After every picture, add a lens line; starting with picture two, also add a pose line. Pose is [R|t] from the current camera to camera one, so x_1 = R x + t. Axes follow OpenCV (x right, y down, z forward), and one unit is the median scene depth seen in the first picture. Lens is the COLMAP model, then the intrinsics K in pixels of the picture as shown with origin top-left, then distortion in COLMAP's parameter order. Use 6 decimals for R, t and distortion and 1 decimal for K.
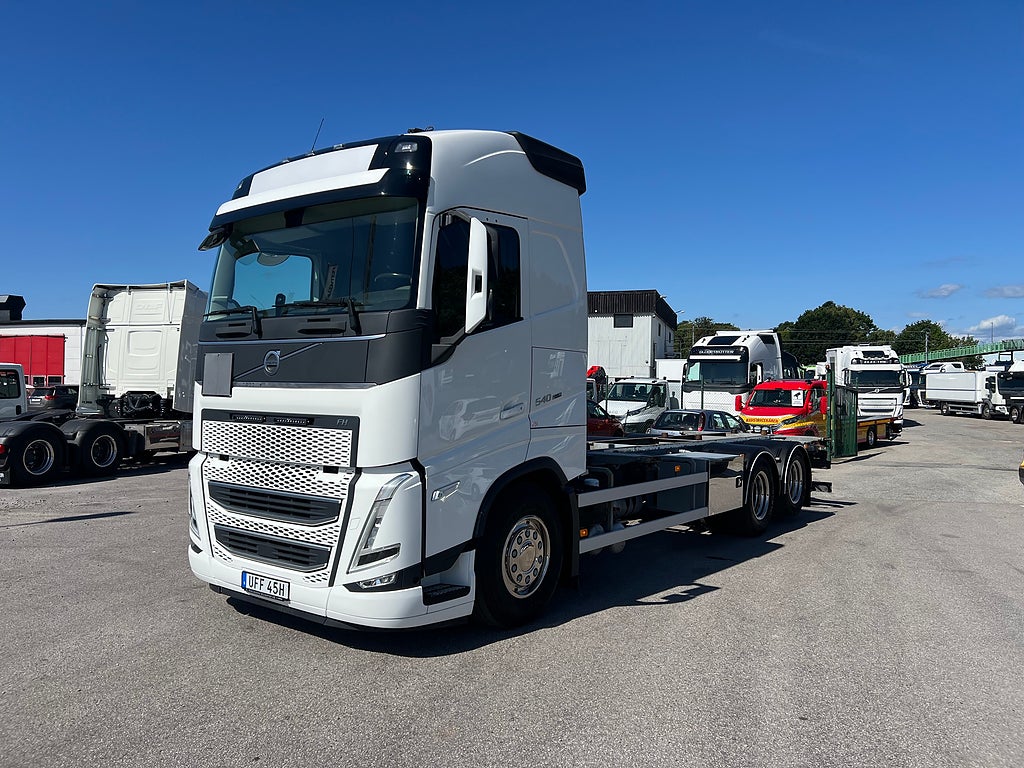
lens RADIAL K [[769.4, 0, 521.9], [0, 769.4, 382.5], [0, 0, 1]] dist [0.074568, -0.090316]
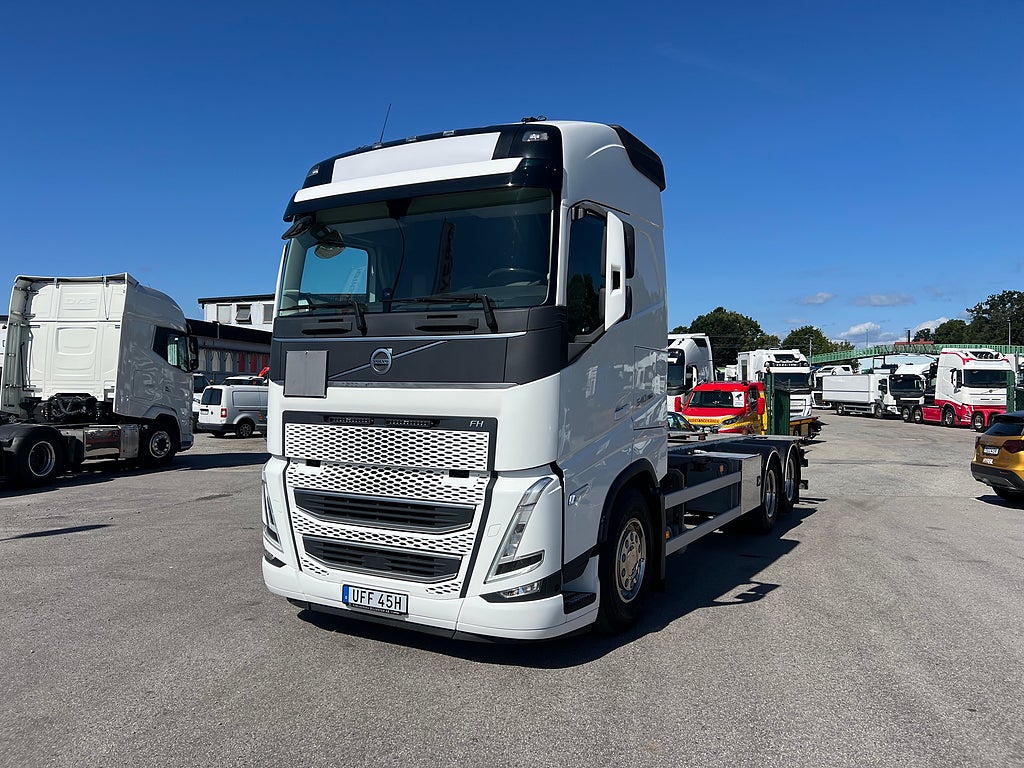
lens RADIAL K [[769.4, 0, 524.8], [0, 769.4, 384.8], [0, 0, 1]] dist [0.074568, -0.090316]
pose [[0.990548, -0.000044, 0.137169, -0.227389], [0.000004, 1.000000, 0.000289, 0.002431], [-0.137169, -0.000286, 0.990548, 0.041756]]
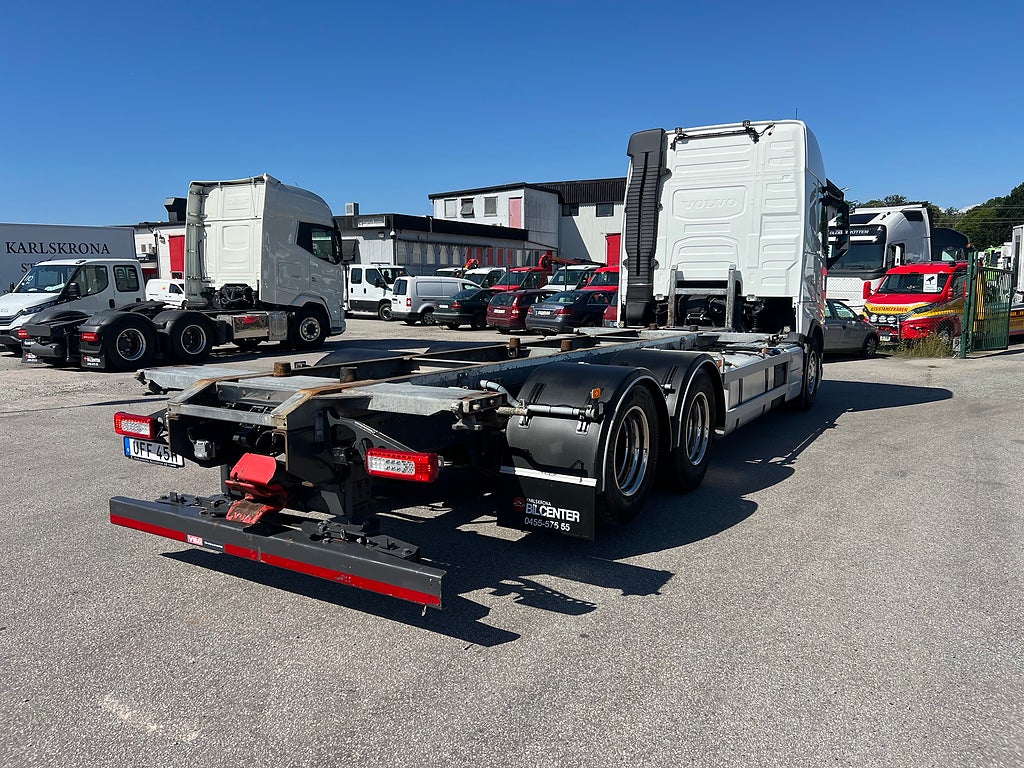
lens RADIAL K [[769.4, 0, 511.3], [0, 769.4, 390.1], [0, 0, 1]] dist [0.074568, -0.090316]
pose [[0.975111, 0.018051, -0.220983, 0.295754], [0.014654, 0.989254, 0.145469, 0.015288], [0.221234, -0.145086, 0.964368, 0.107640]]
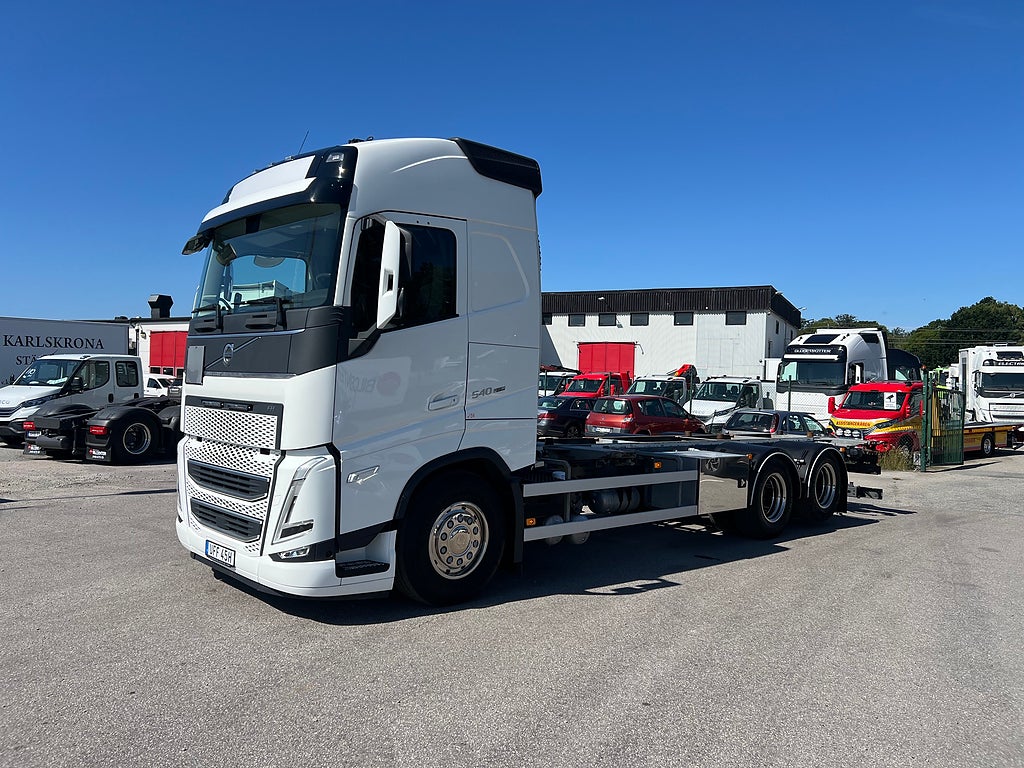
lens RADIAL K [[769.4, 0, 513.5], [0, 769.4, 387.4], [0, 0, 1]] dist [0.074568, -0.090316]
pose [[0.984468, 0.016632, -0.174777, 0.227005], [-0.015031, 0.999832, 0.010480, 0.003224], [0.174922, -0.007690, 0.984552, -0.023469]]
